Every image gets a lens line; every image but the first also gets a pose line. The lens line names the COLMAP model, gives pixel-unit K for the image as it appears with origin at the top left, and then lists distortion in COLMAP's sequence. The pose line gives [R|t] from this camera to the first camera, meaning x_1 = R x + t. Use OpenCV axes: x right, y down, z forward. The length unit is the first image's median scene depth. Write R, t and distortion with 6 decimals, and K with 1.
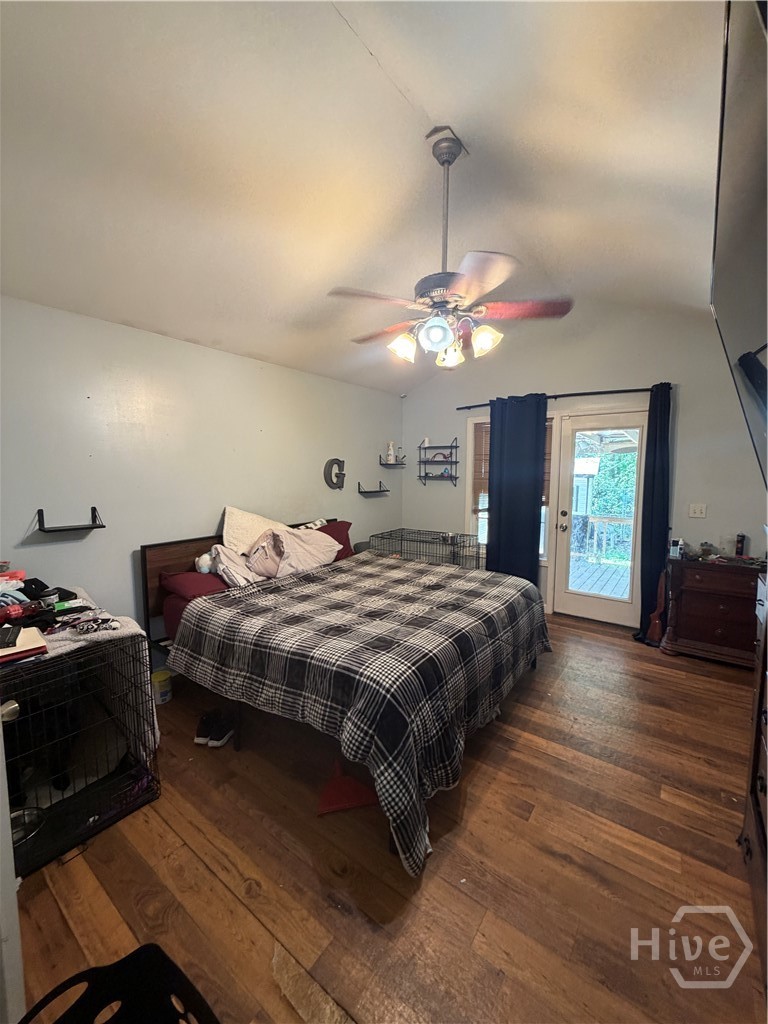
lens RADIAL K [[410.2, 0, 387.7], [0, 410.2, 507.7], [0, 0, 1]] dist [0.000031, -0.000319]
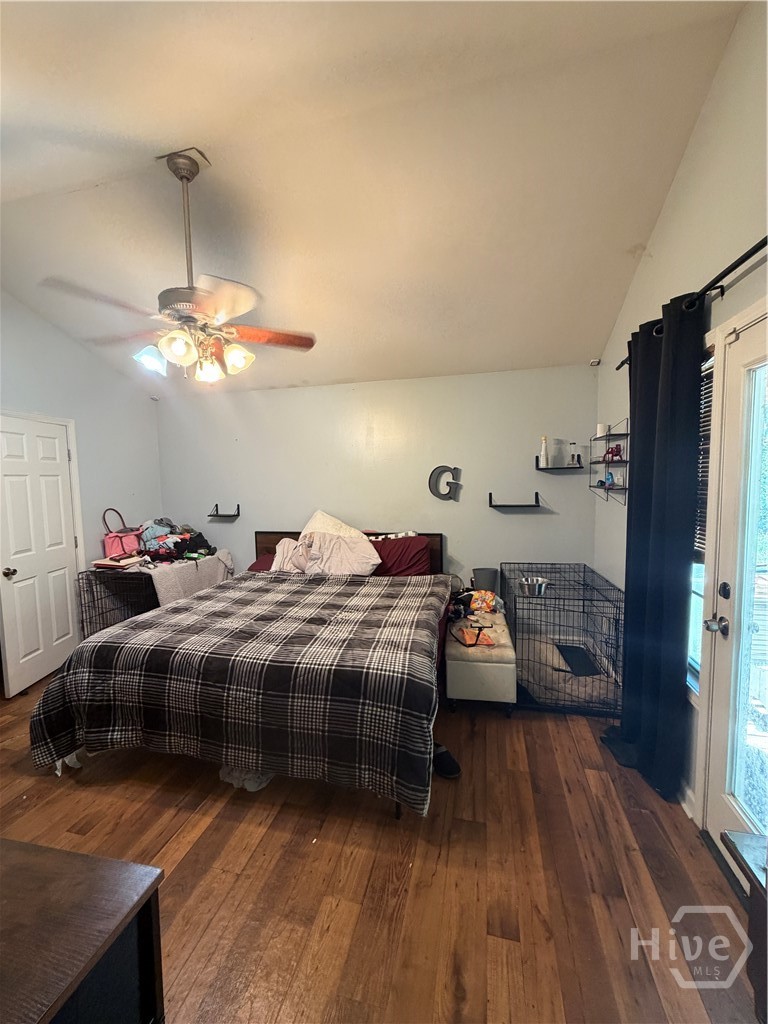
lens RADIAL K [[410.2, 0, 386.3], [0, 410.2, 512.2], [0, 0, 1]] dist [0.000031, -0.000319]
pose [[0.385060, 0.070294, -0.920210, 0.757720], [-0.066543, 0.996615, 0.048286, -0.064857], [0.920489, 0.042641, 0.388434, 0.646078]]
